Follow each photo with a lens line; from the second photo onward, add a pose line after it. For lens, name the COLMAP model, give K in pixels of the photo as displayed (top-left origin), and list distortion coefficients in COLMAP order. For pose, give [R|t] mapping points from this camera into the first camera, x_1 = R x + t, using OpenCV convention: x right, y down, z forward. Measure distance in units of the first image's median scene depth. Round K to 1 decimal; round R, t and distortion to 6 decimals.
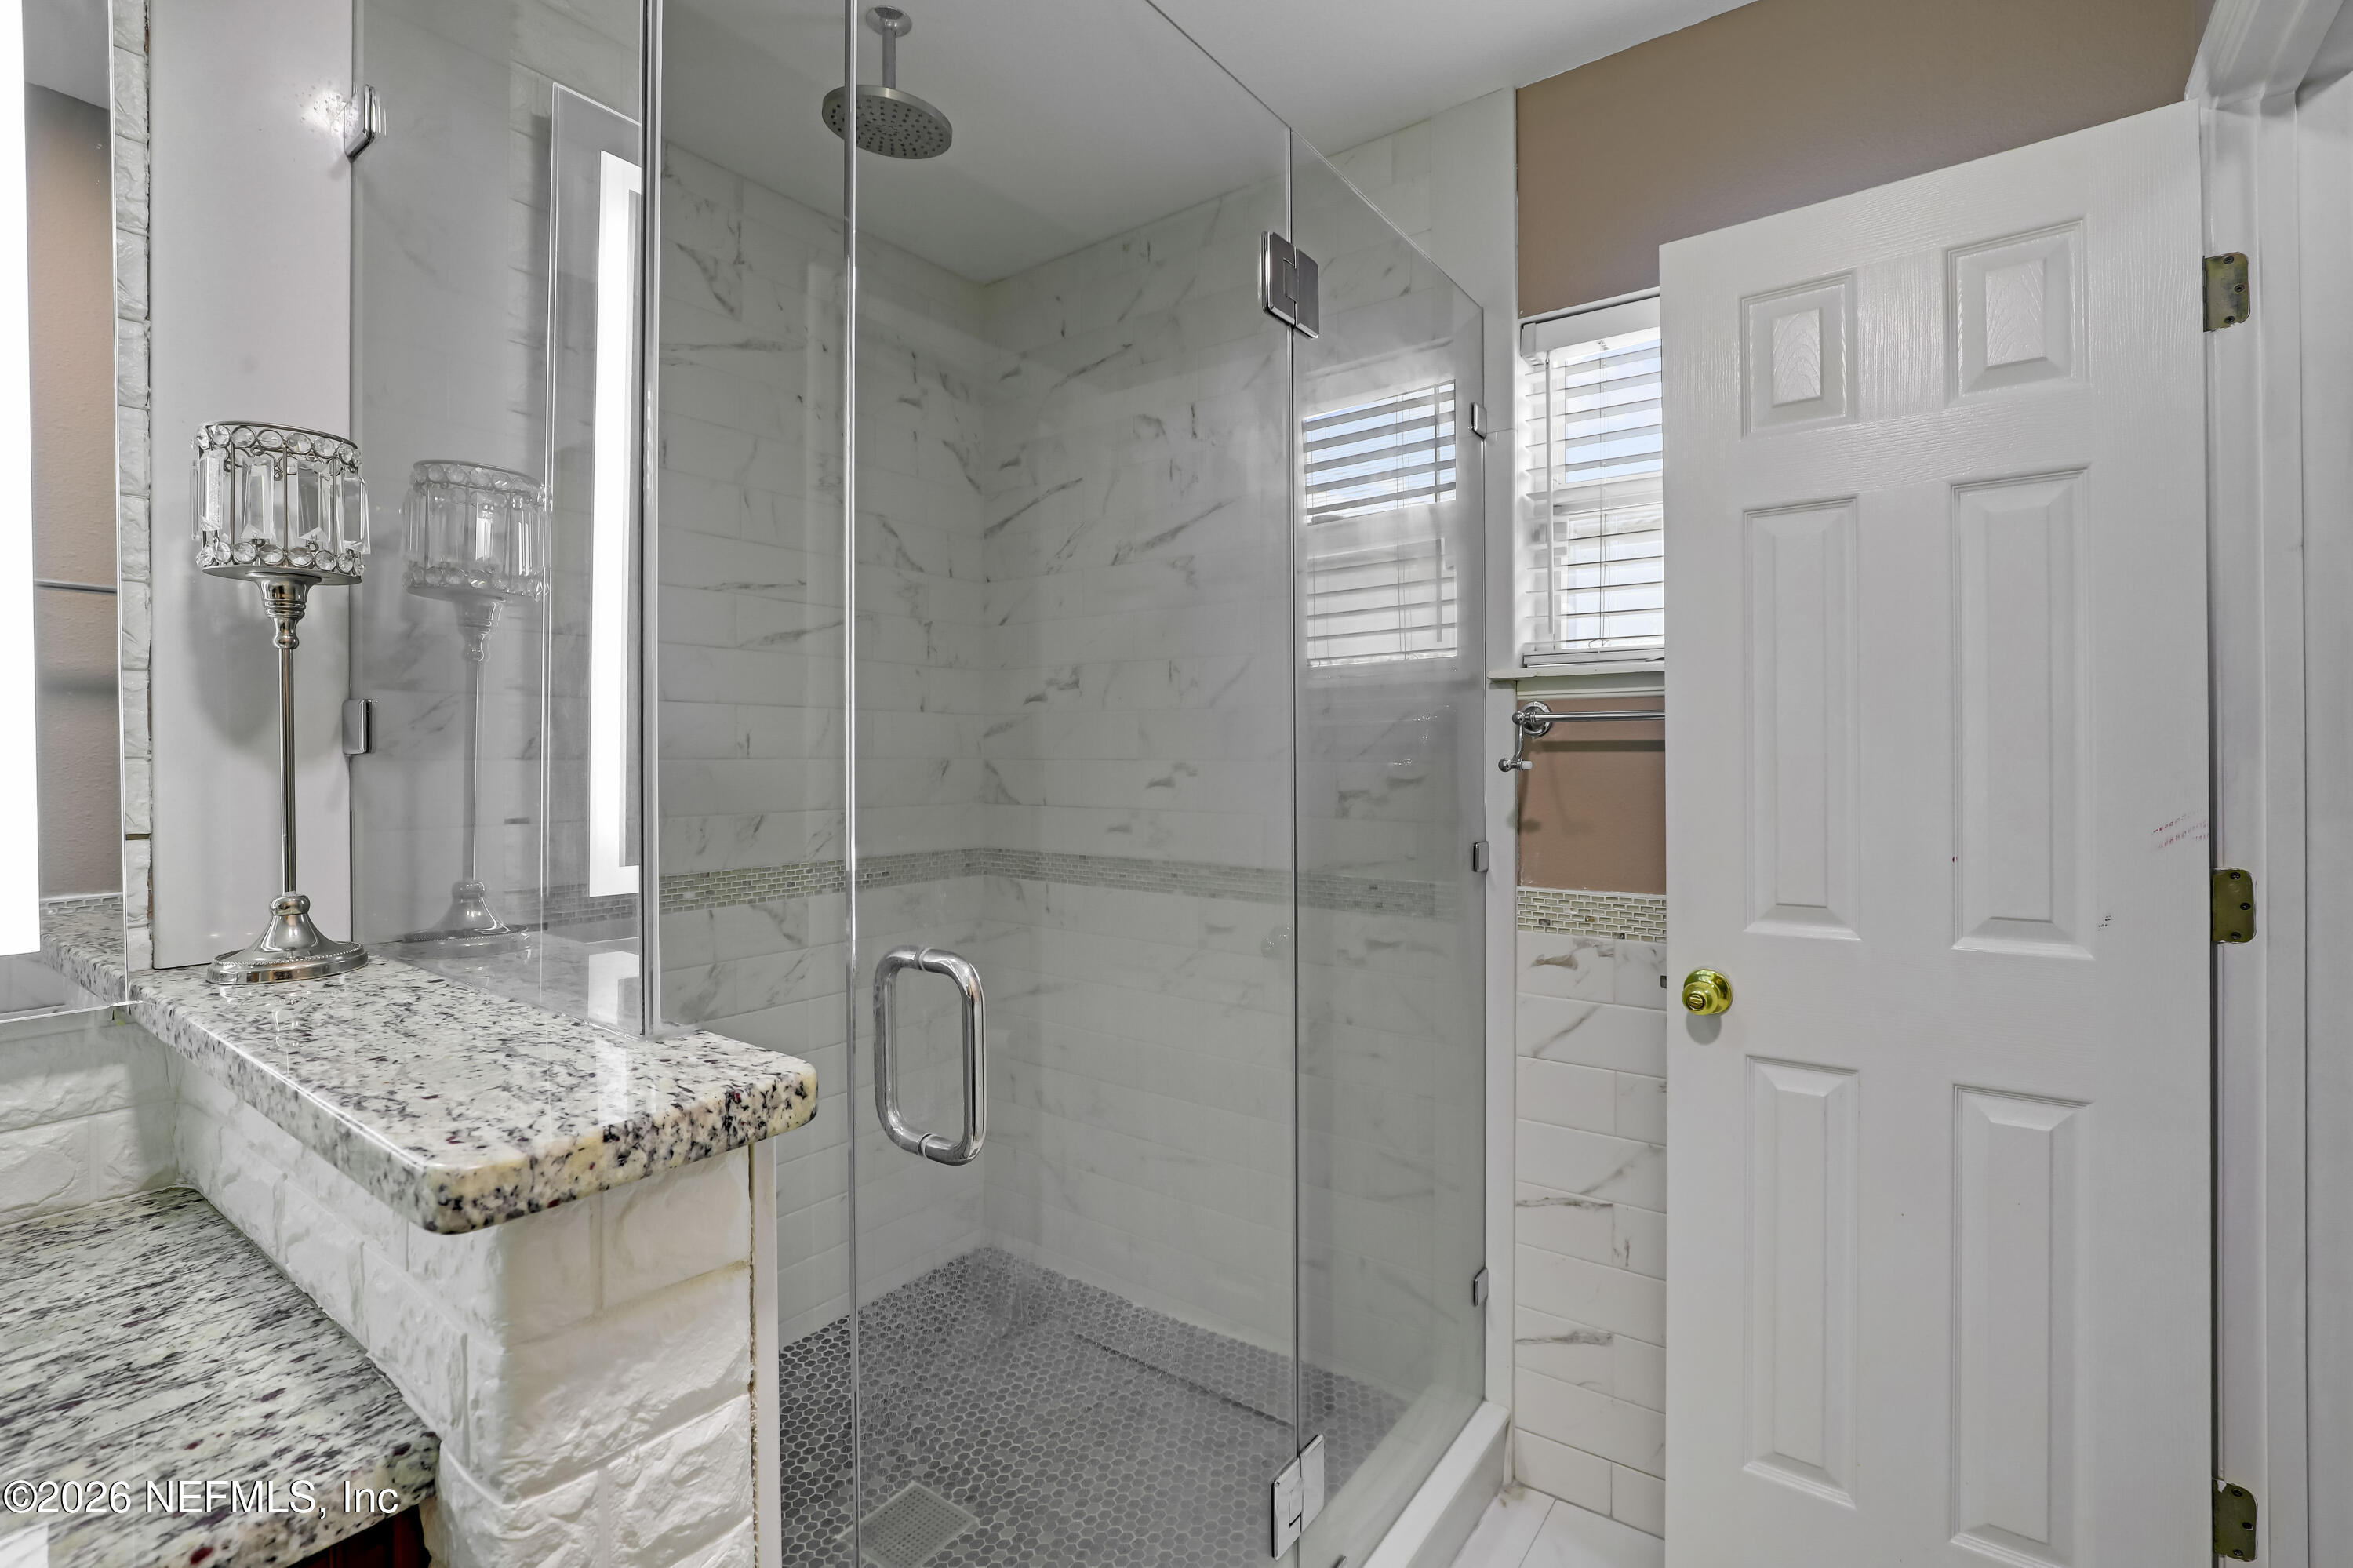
lens RADIAL K [[1066.3, 0, 1182.2], [0, 1066.3, 761.0], [0, 0, 1]] dist [-0.018264, 0.002103]
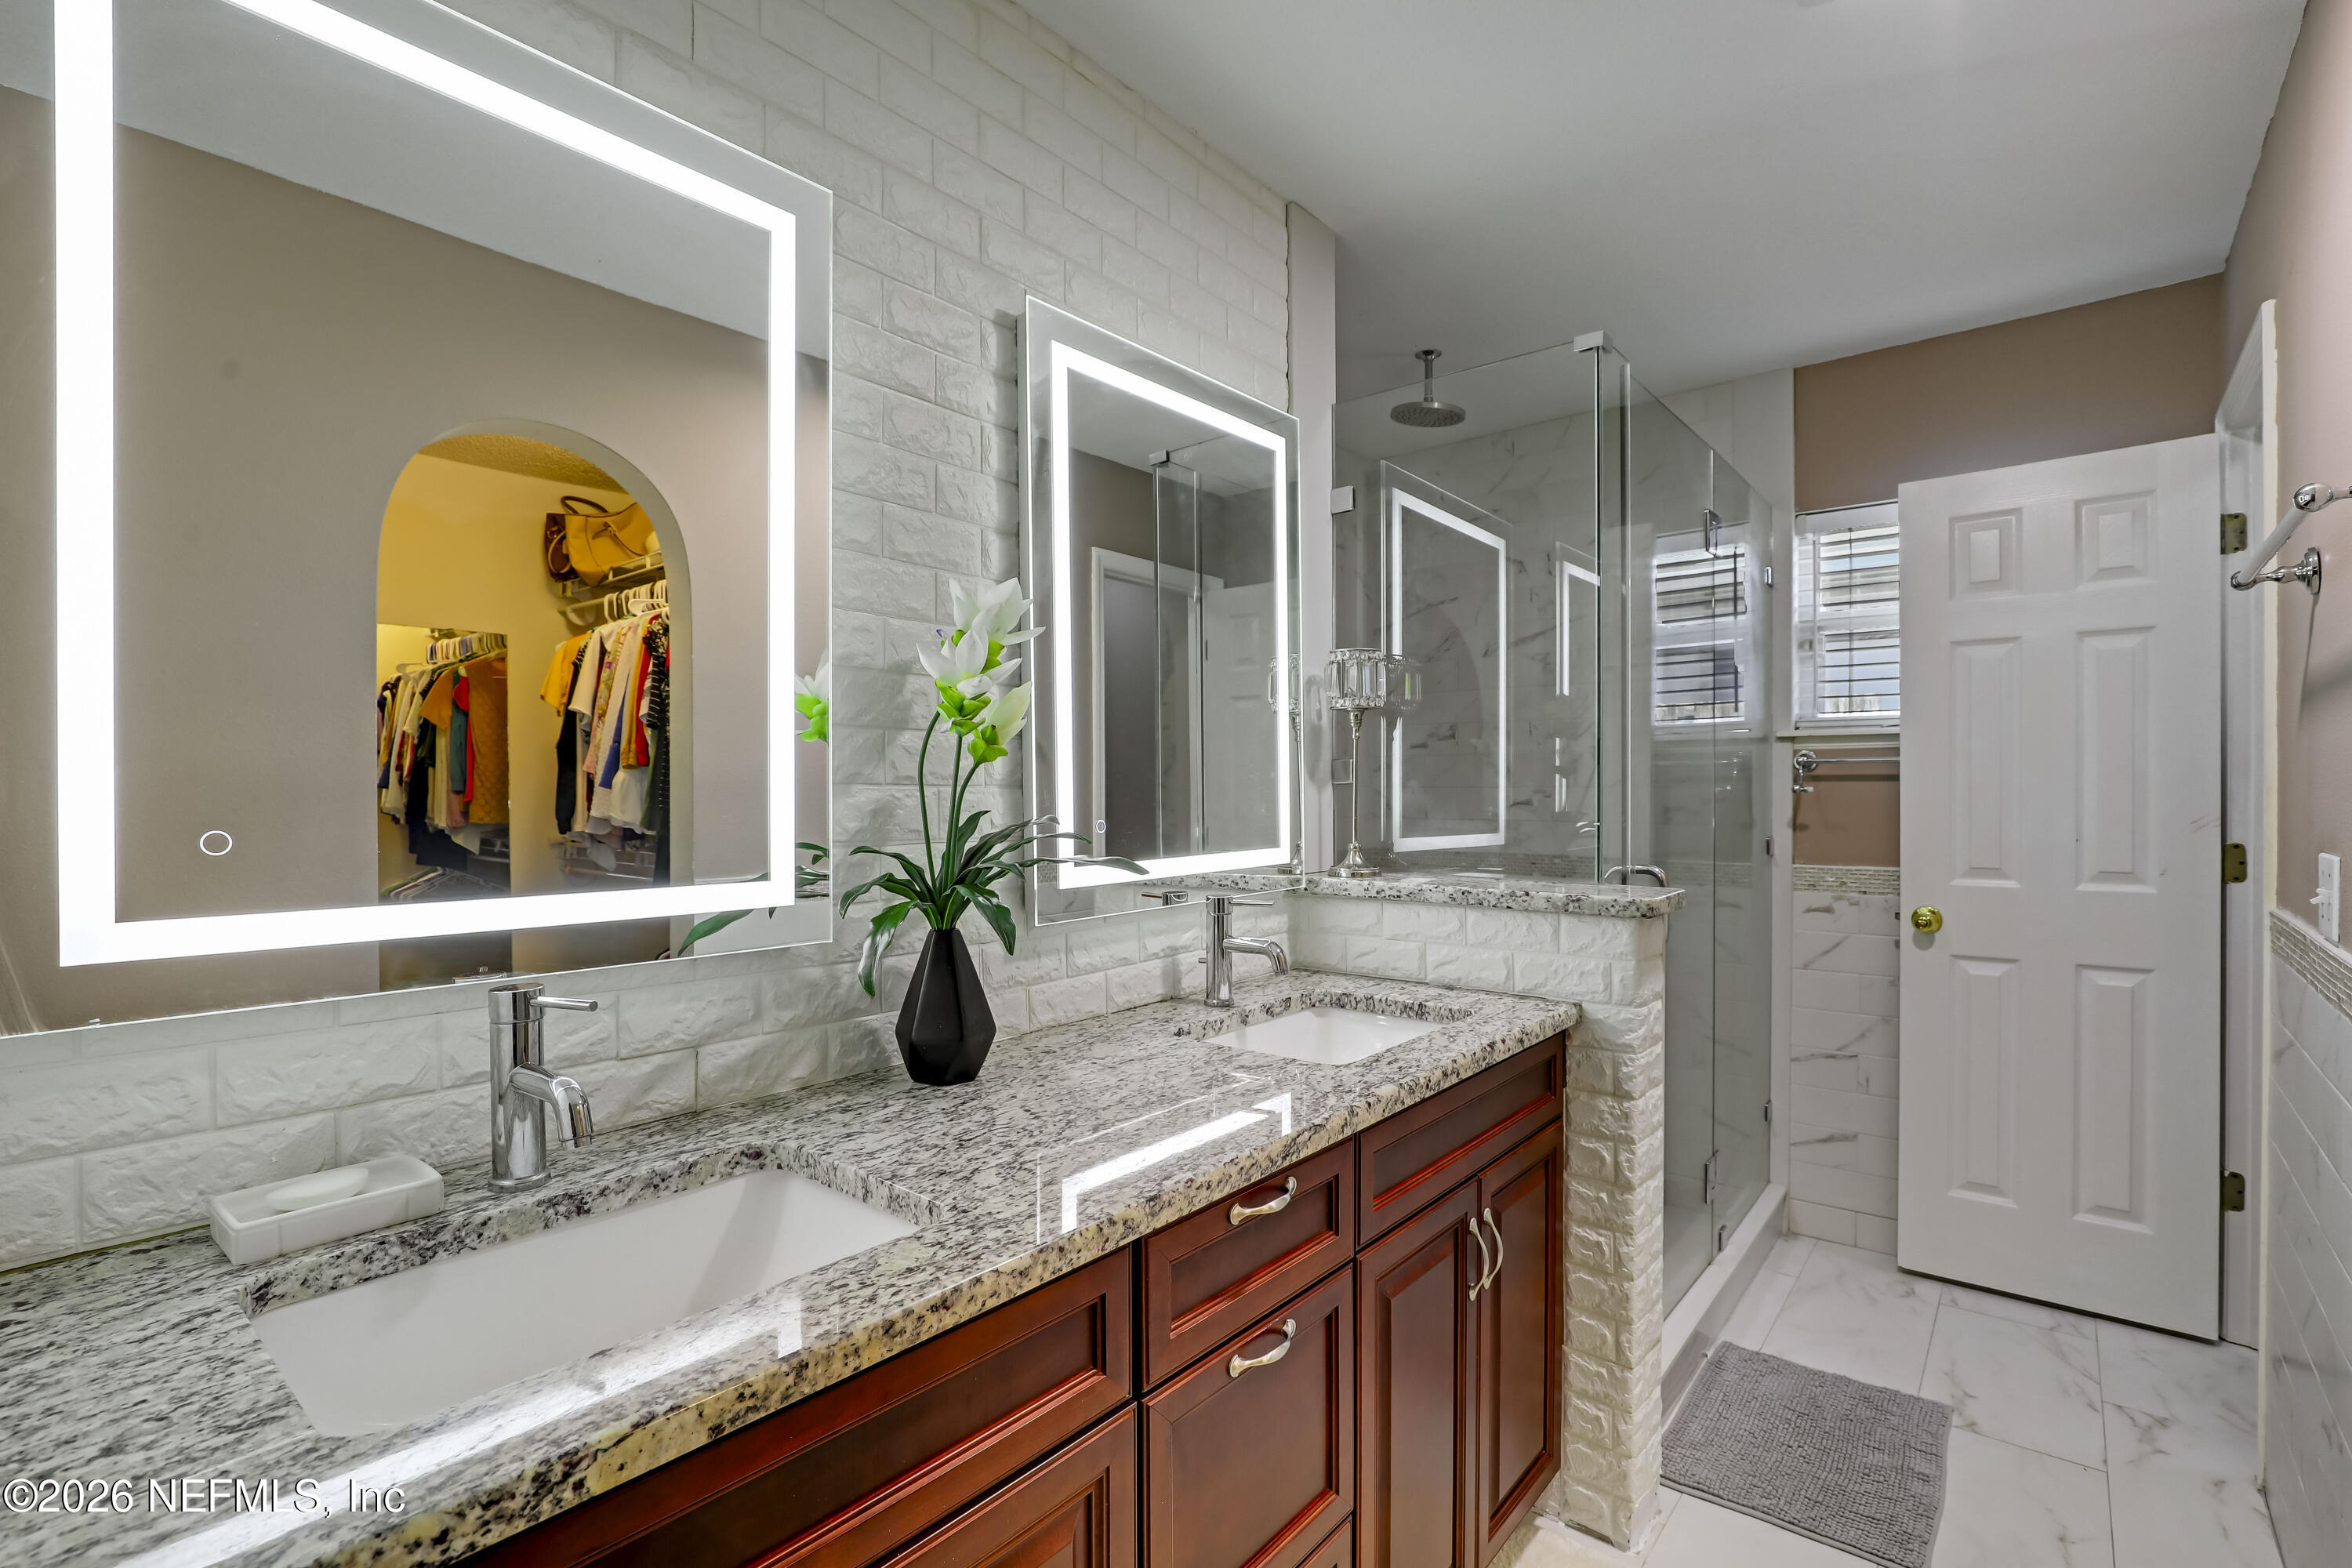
lens RADIAL K [[1065.8, 0, 1180.6], [0, 1065.8, 808.2], [0, 0, 1]] dist [-0.018264, 0.002103]
pose [[0.997789, -0.002313, -0.066420, -0.682864], [0.003302, 0.999885, 0.014777, 0.006848], [0.066378, -0.014963, 0.997682, -0.901167]]
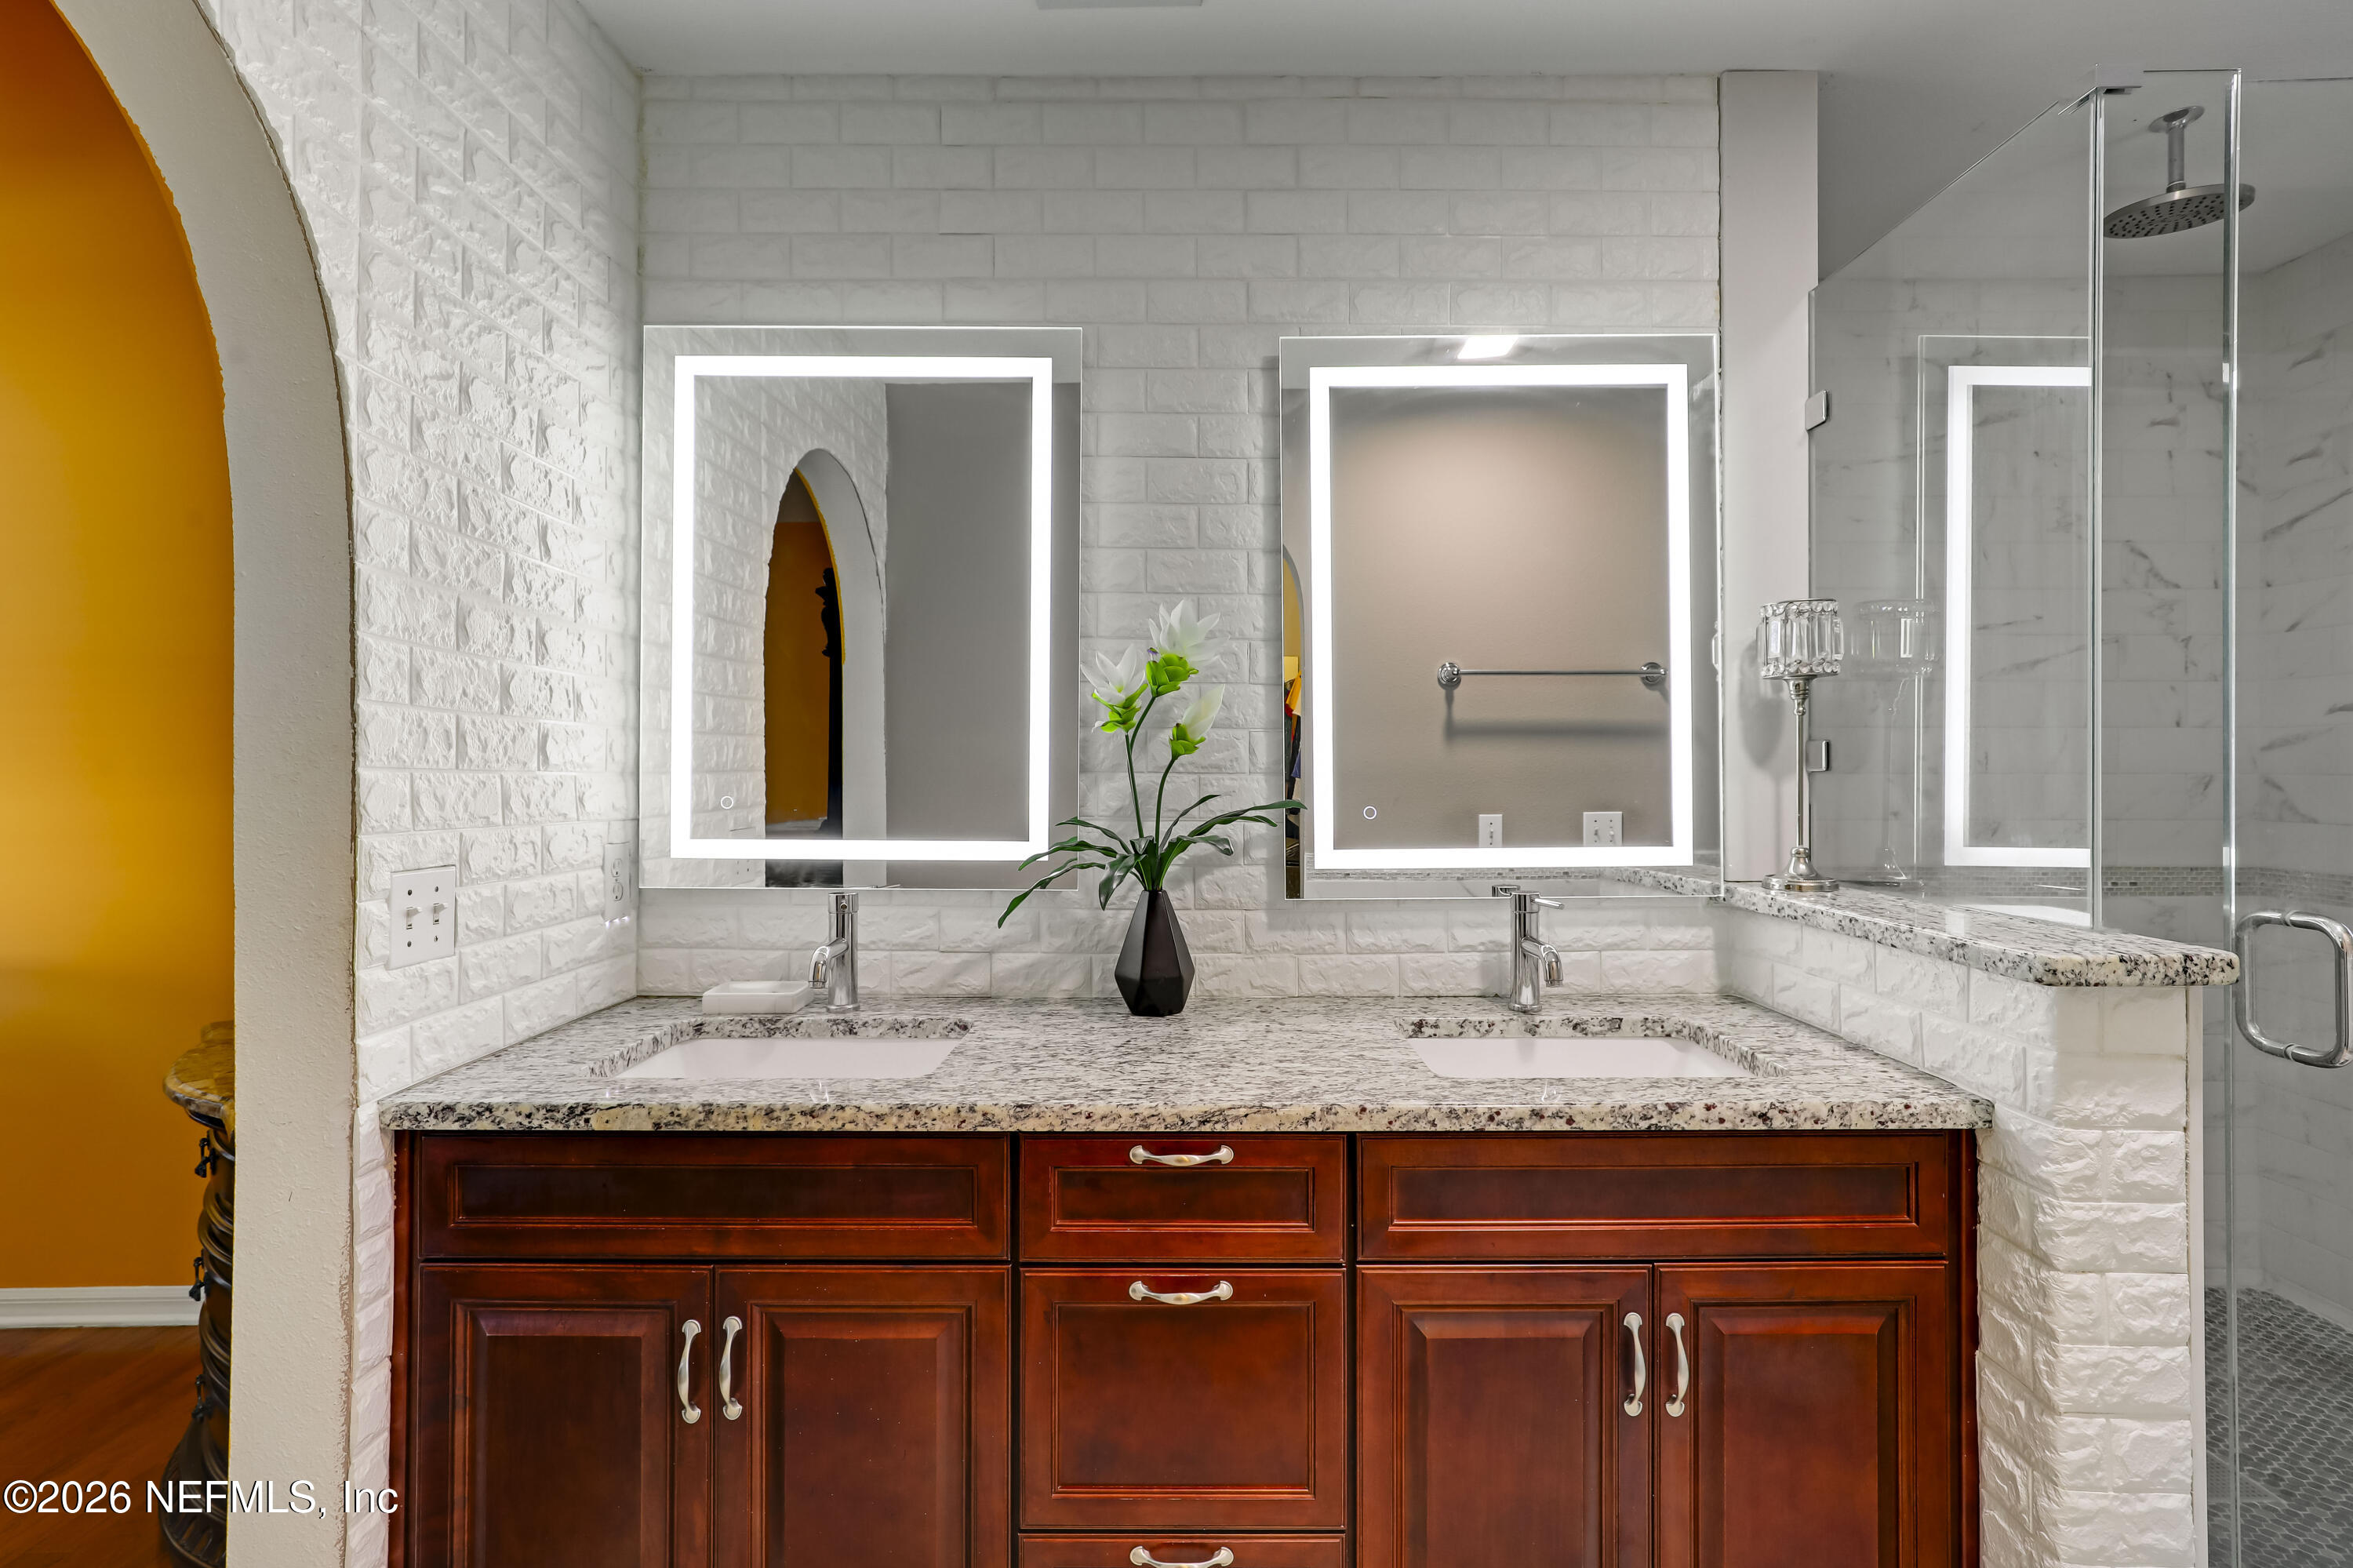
lens RADIAL K [[1057.3, 0, 1186.9], [0, 1057.3, 776.1], [0, 0, 1]] dist [-0.003858, 0.004200]
pose [[0.591417, 0.003761, -0.806357, 0.013352], [-0.002612, 0.999993, 0.002748, -0.000853], [0.806361, 0.000480, 0.591423, -0.622316]]
